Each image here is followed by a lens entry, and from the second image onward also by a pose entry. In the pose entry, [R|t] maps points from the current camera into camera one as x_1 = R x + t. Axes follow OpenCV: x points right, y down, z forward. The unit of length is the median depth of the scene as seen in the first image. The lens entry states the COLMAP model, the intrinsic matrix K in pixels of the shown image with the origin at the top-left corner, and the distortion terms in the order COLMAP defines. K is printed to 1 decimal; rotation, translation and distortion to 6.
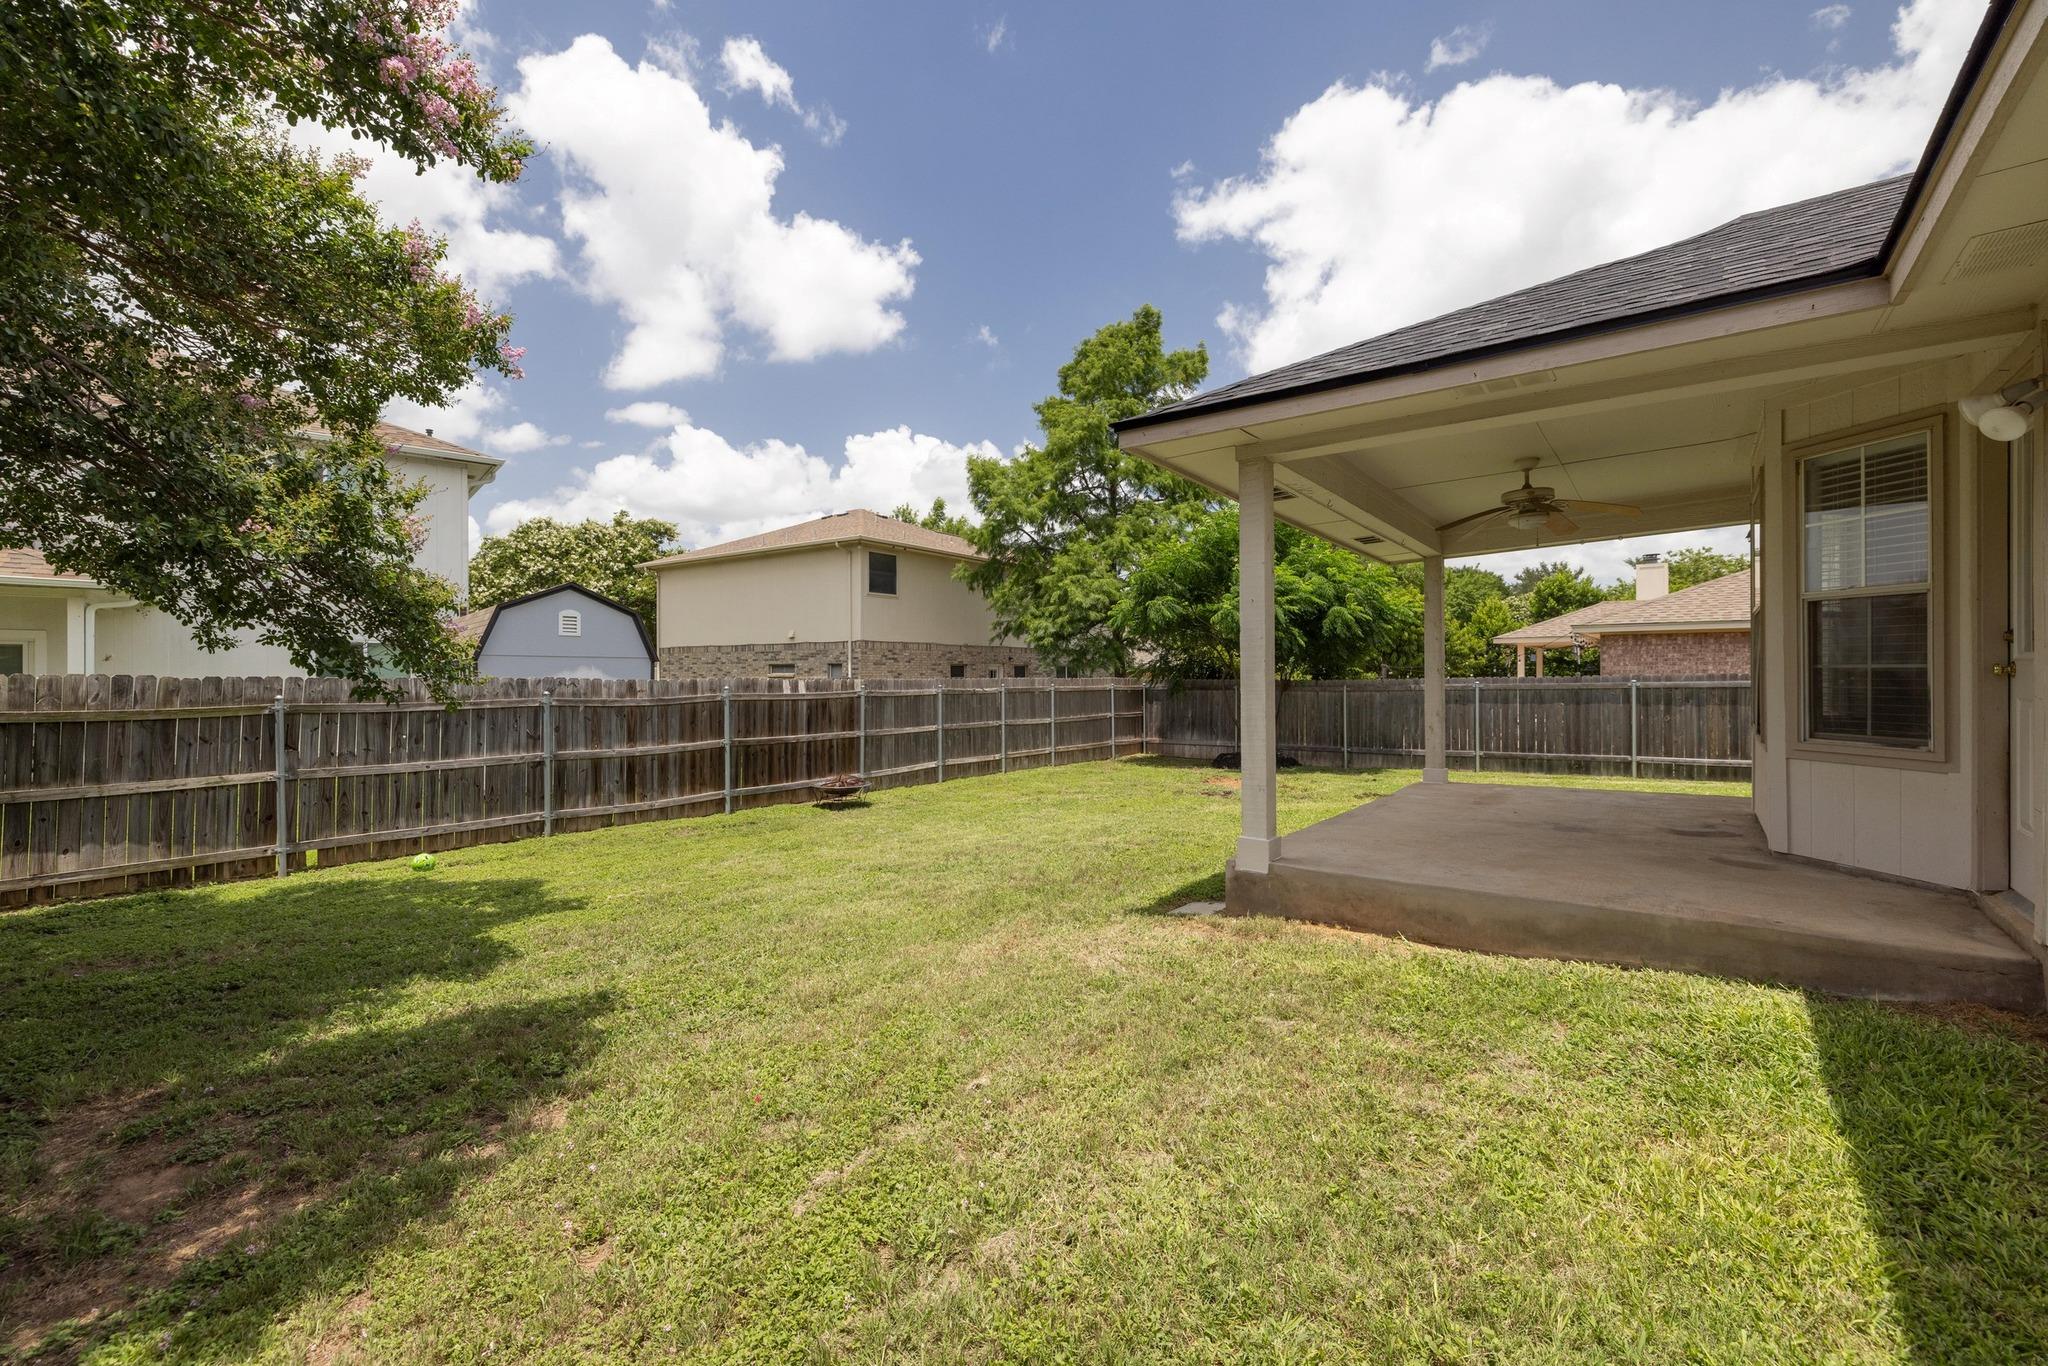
lens RADIAL K [[857.1, 0, 1017.6], [0, 857.1, 675.9], [0, 0, 1]] dist [0.004169, 0.000401]
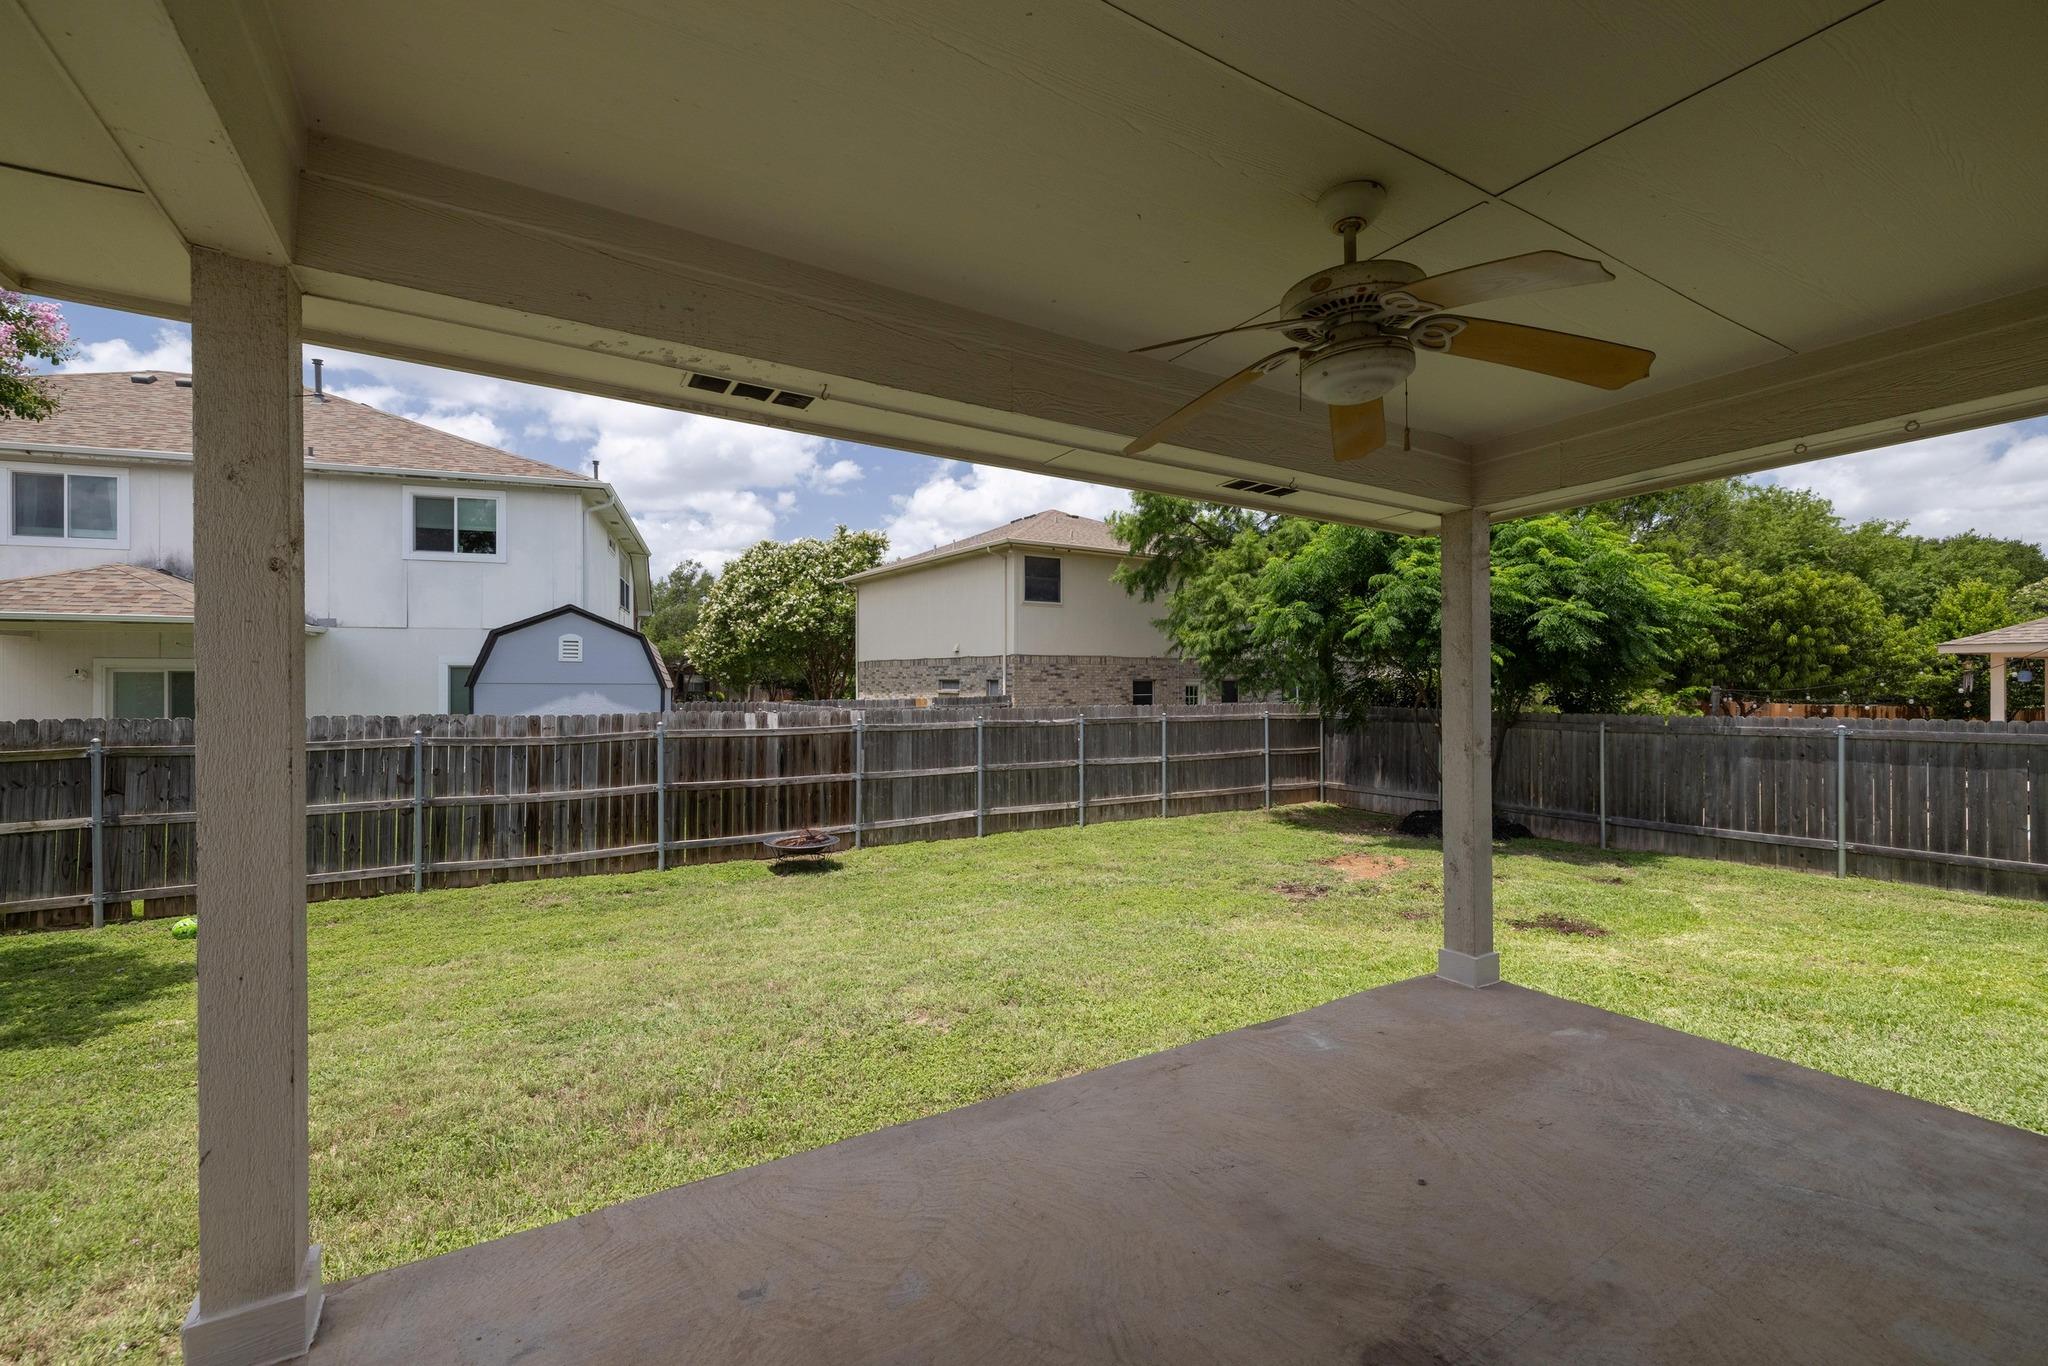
lens RADIAL K [[857.1, 0, 1016.7], [0, 857.1, 685.3], [0, 0, 1]] dist [0.004169, 0.000401]
pose [[0.932339, 0.006244, -0.361530, 0.242981], [-0.003987, 0.999968, 0.006989, -0.025687], [0.361562, -0.005075, 0.932334, 0.263206]]
